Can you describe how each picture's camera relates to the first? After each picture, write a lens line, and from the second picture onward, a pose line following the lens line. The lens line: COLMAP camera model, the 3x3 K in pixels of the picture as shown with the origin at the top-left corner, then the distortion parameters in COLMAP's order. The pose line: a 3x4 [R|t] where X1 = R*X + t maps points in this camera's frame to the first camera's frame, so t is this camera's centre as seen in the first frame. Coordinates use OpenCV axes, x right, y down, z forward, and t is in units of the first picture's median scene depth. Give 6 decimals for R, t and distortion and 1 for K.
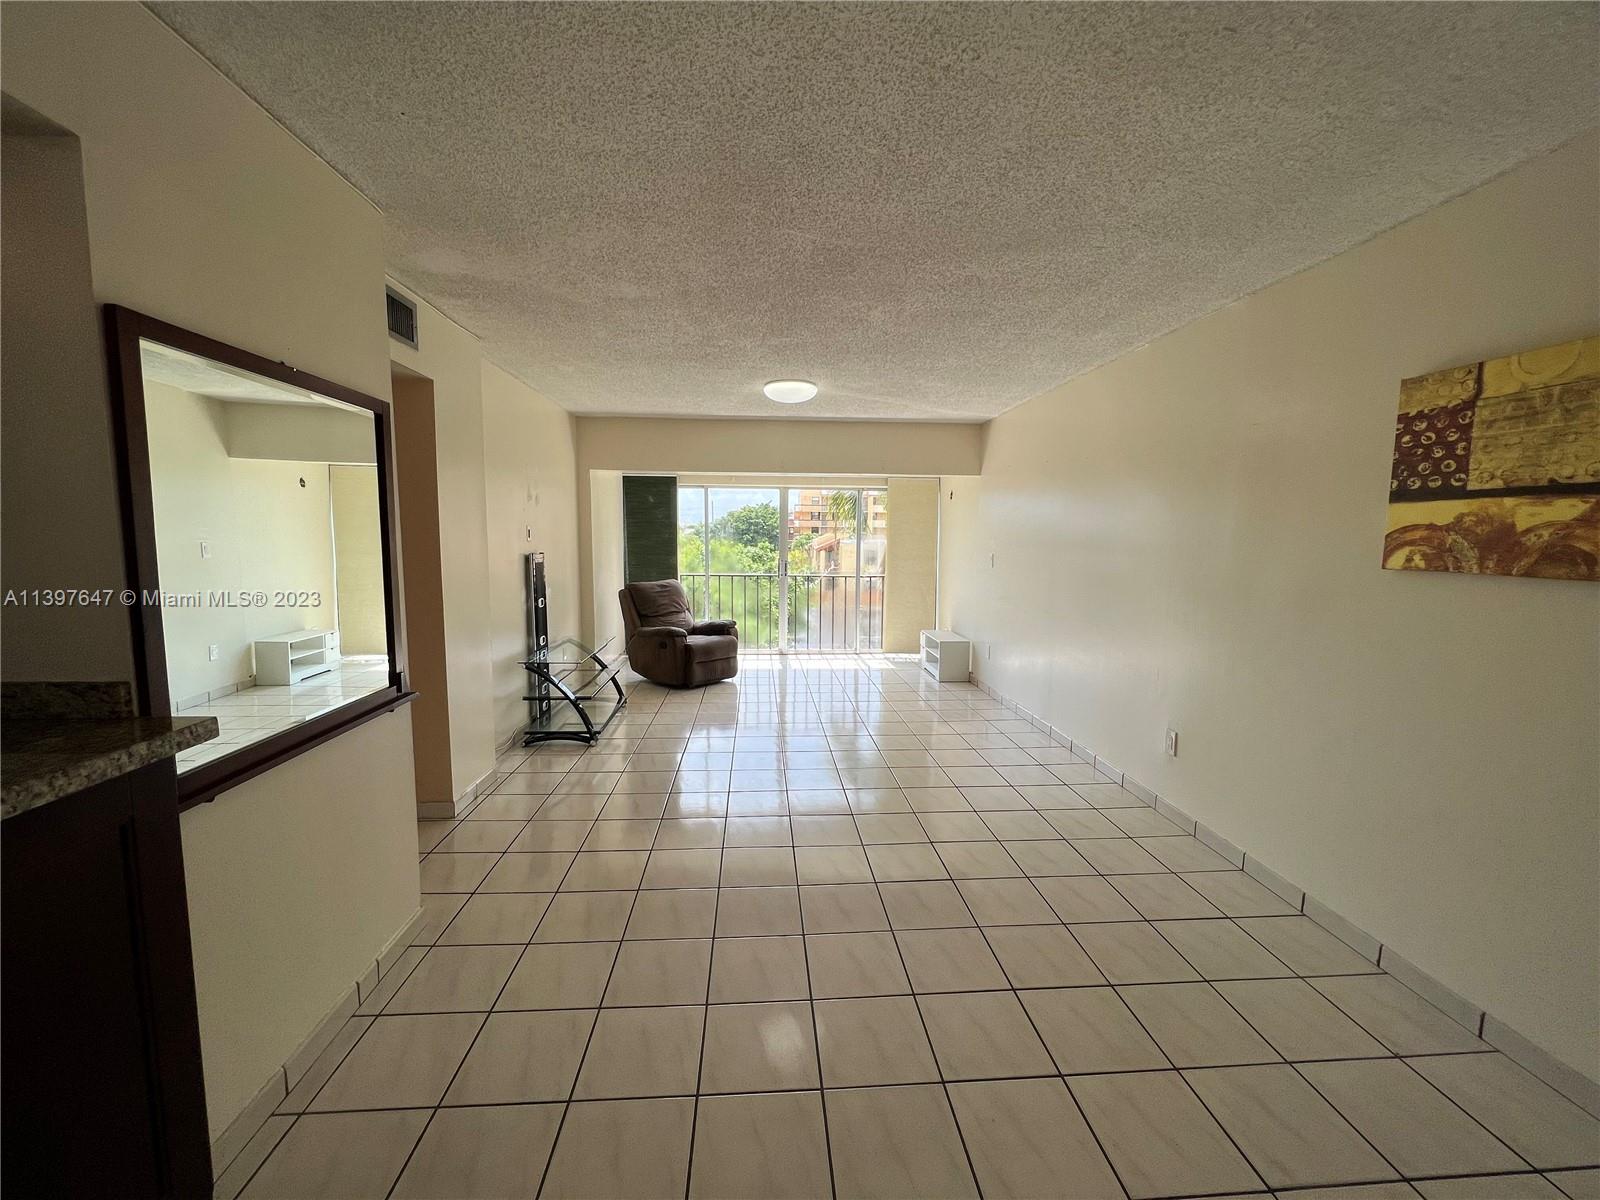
lens RADIAL K [[642.5, 0, 801.3], [0, 642.5, 598.6], [0, 0, 1]] dist [-0.002298, 0.000228]
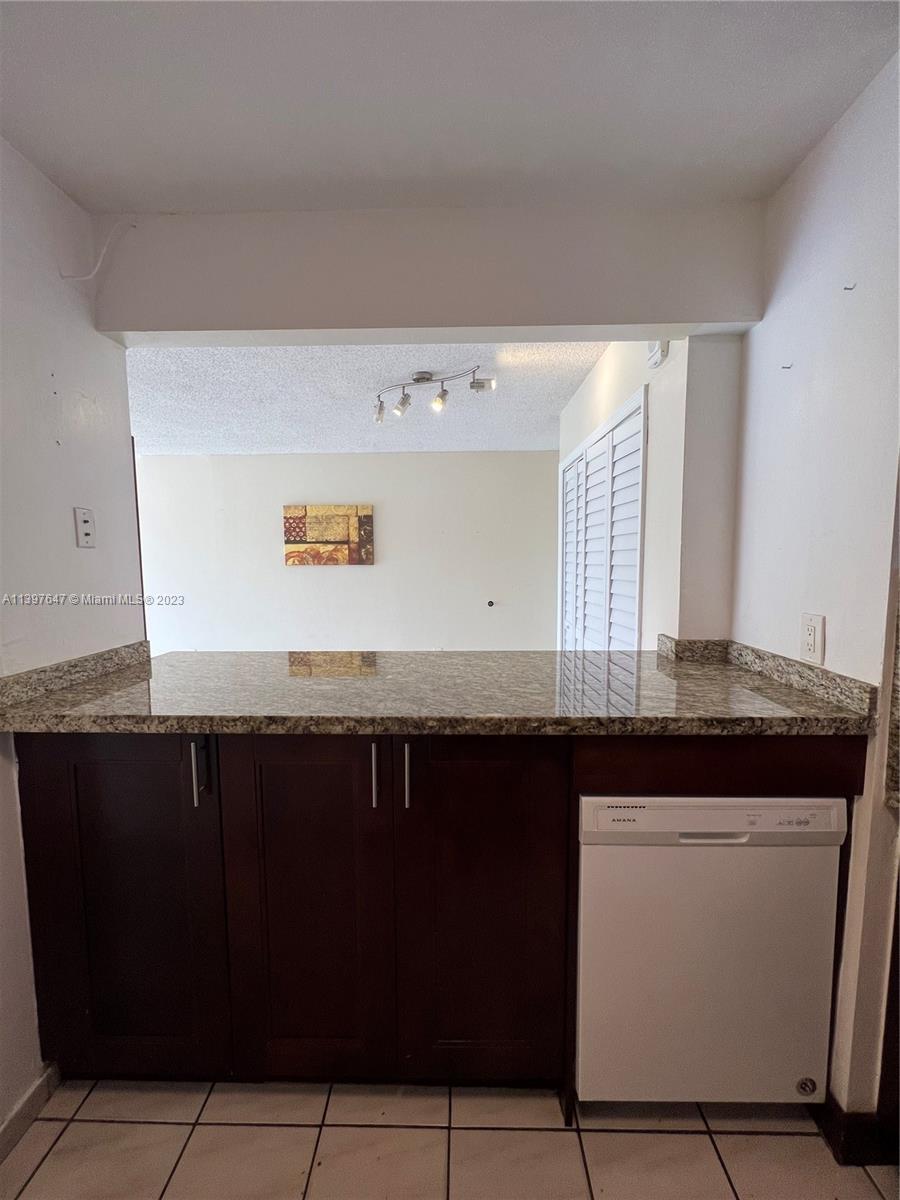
lens RADIAL K [[481.9, 0, 448.5], [0, 481.9, 600.3], [0, 0, 1]] dist [-0.002298, 0.000228]
pose [[0.090009, -0.103164, 0.990583, -0.848784], [0.109372, 0.989629, 0.093126, -0.005607], [-0.989917, 0.099960, 0.100359, -0.001149]]
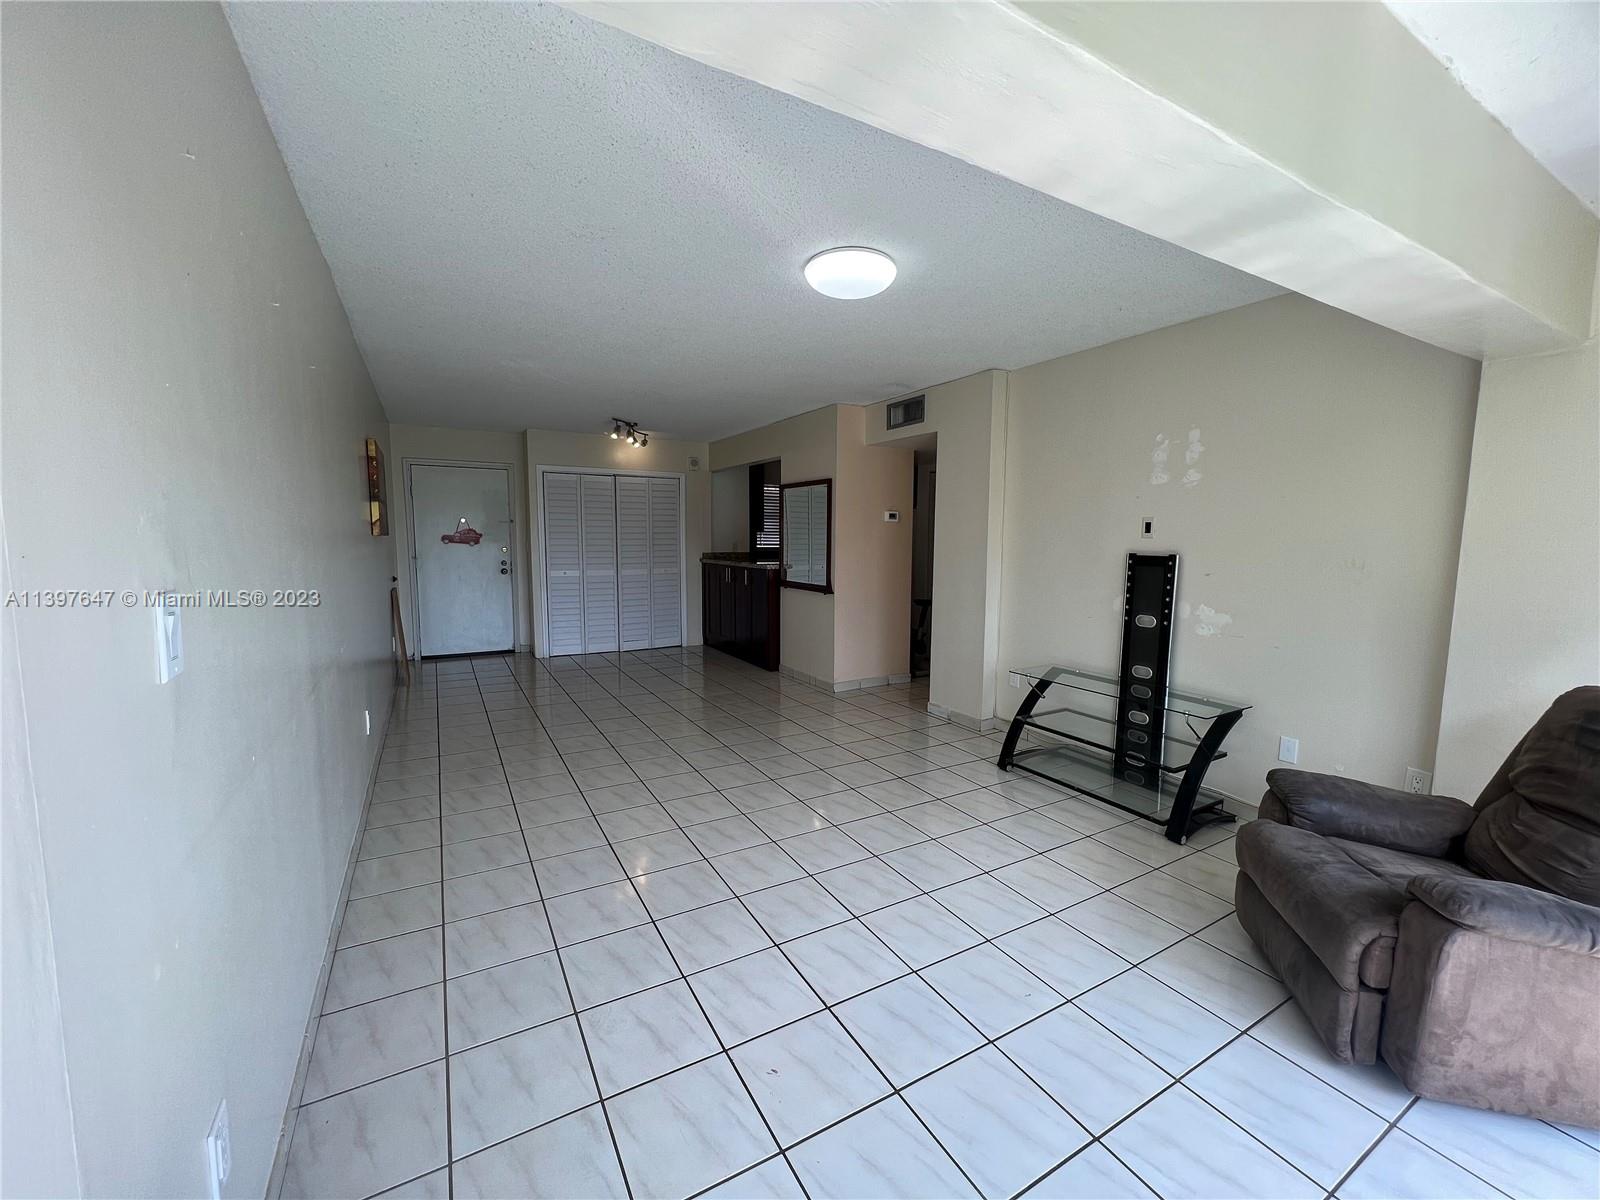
lens RADIAL K [[642.5, 0, 801.6], [0, 642.5, 604.7], [0, 0, 1]] dist [-0.002298, 0.000228]
pose [[-0.895909, 0.037217, -0.442675, 0.403926], [-0.055663, 0.979226, 0.194982, -0.188286], [0.440736, 0.199327, -0.875226, 2.071093]]
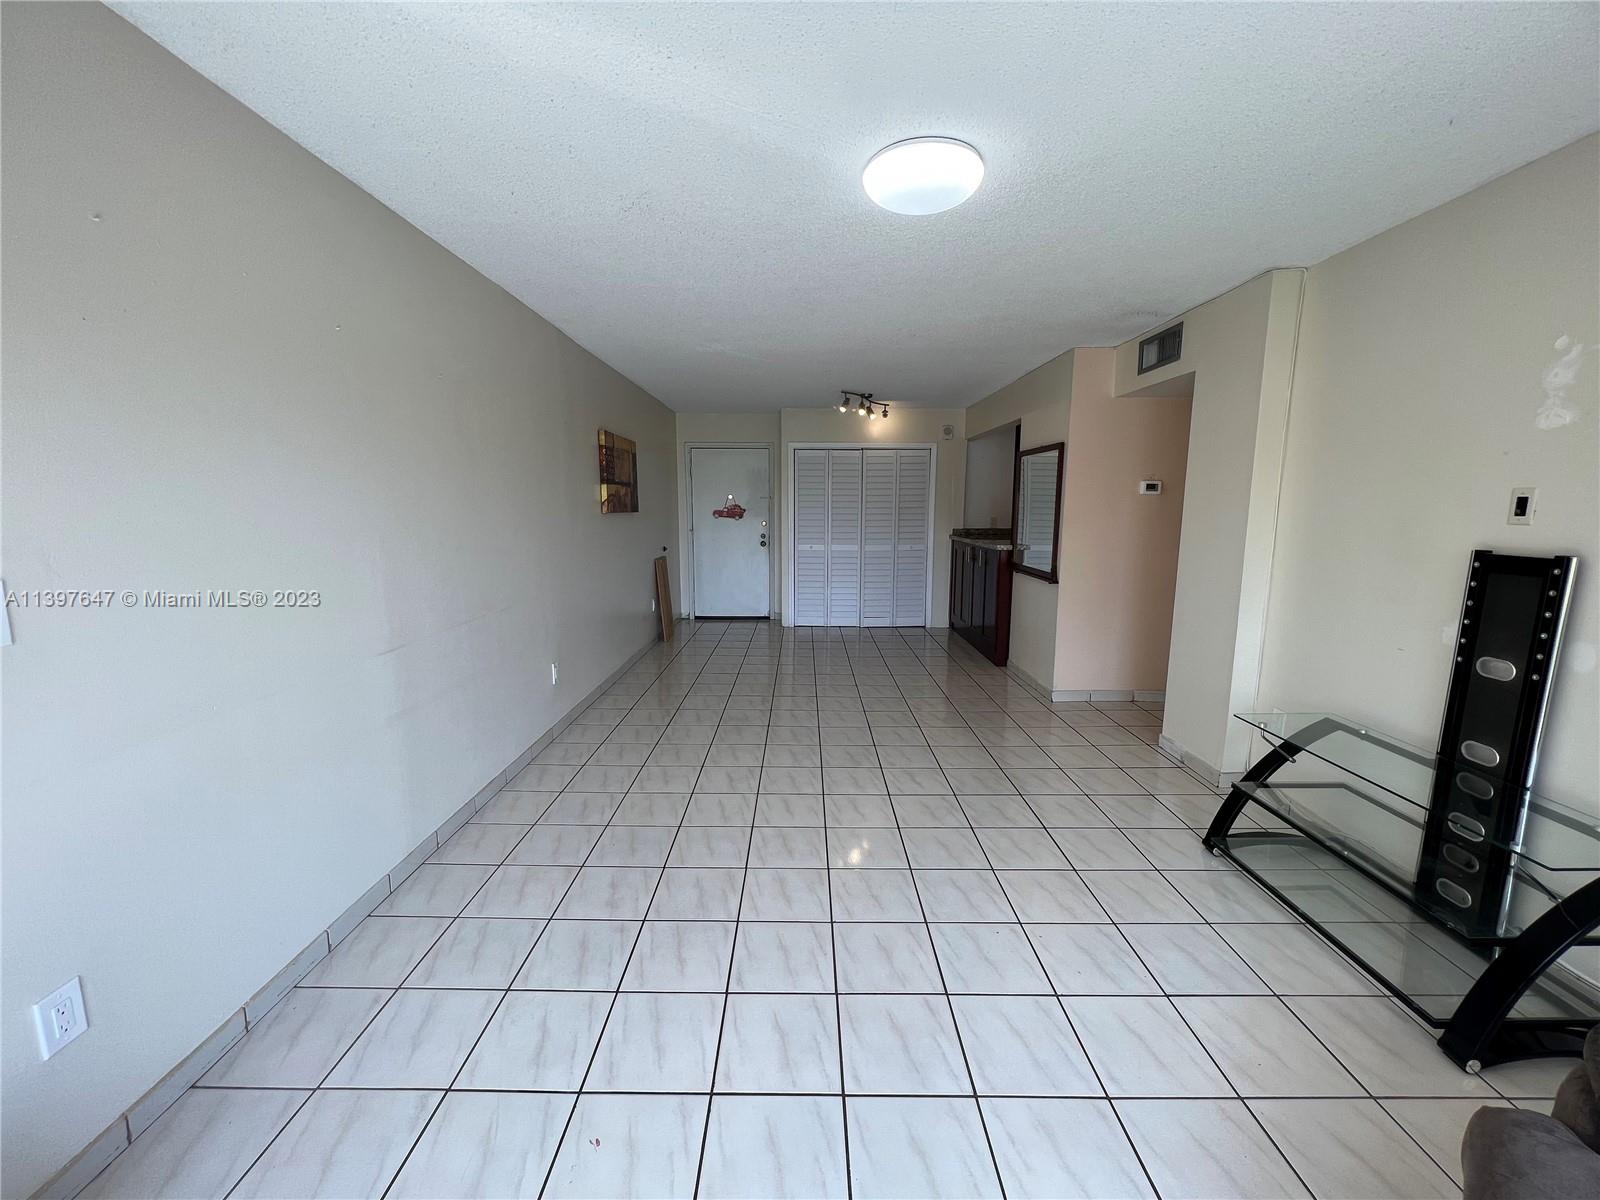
lens RADIAL K [[642.5, 0, 802.4], [0, 642.5, 606.1], [0, 0, 1]] dist [-0.002298, 0.000228]
pose [[-0.998019, -0.017369, 0.060460, 0.054524], [-0.001287, 0.966562, 0.256430, -0.201083], [-0.062892, 0.255845, -0.964670, 2.017515]]
